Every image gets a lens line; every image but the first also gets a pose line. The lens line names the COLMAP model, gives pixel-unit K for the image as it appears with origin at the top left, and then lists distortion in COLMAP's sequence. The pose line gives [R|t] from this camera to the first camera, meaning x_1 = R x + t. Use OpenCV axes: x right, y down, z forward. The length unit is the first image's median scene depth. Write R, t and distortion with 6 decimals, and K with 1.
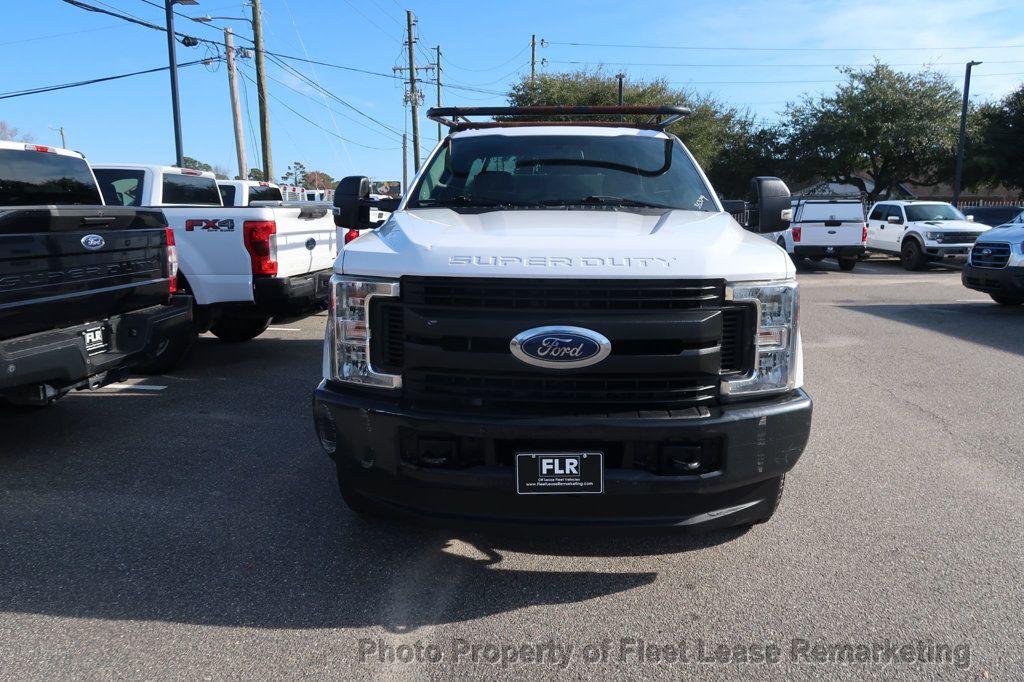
lens RADIAL K [[712.0, 0, 517.6], [0, 712.0, 347.6], [0, 0, 1]] dist [-0.033040, 0.014626]
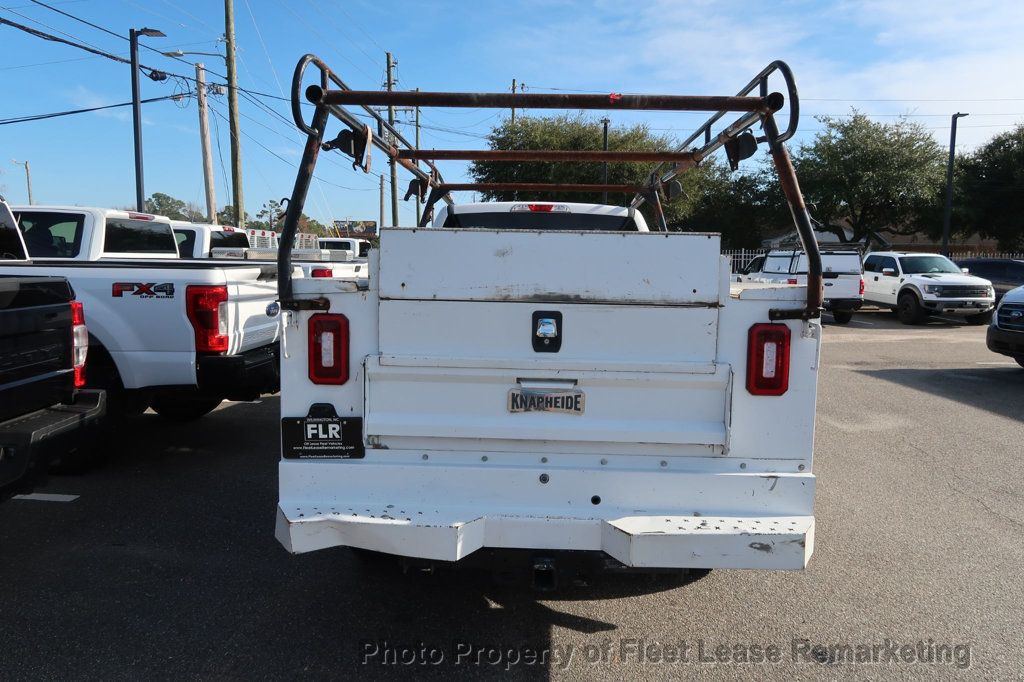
lens RADIAL K [[712.0, 0, 516.2], [0, 712.0, 351.4], [0, 0, 1]] dist [-0.033040, 0.014626]
pose [[0.999367, 0.009077, 0.034410, -0.011388], [-0.007322, 0.998682, -0.050795, -0.018312], [-0.034826, 0.050511, 0.998116, 0.053470]]
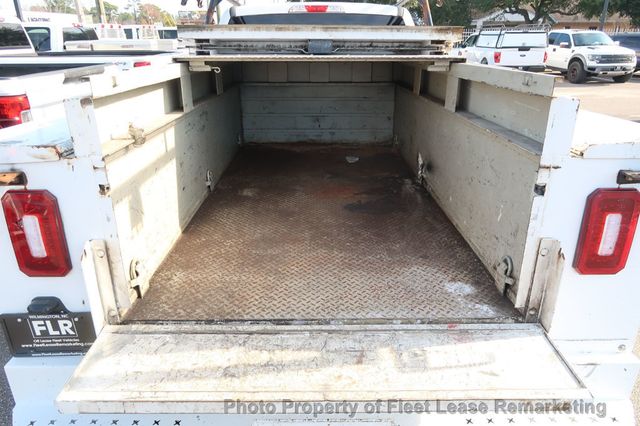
lens RADIAL K [[445.0, 0, 318.7], [0, 445.0, 218.4], [0, 0, 1]] dist [-0.033040, 0.014626]
pose [[0.997954, -0.029318, 0.056814, -0.006004], [0.016730, 0.977447, 0.210517, -0.037789], [-0.061704, -0.209136, 0.975938, 0.116646]]
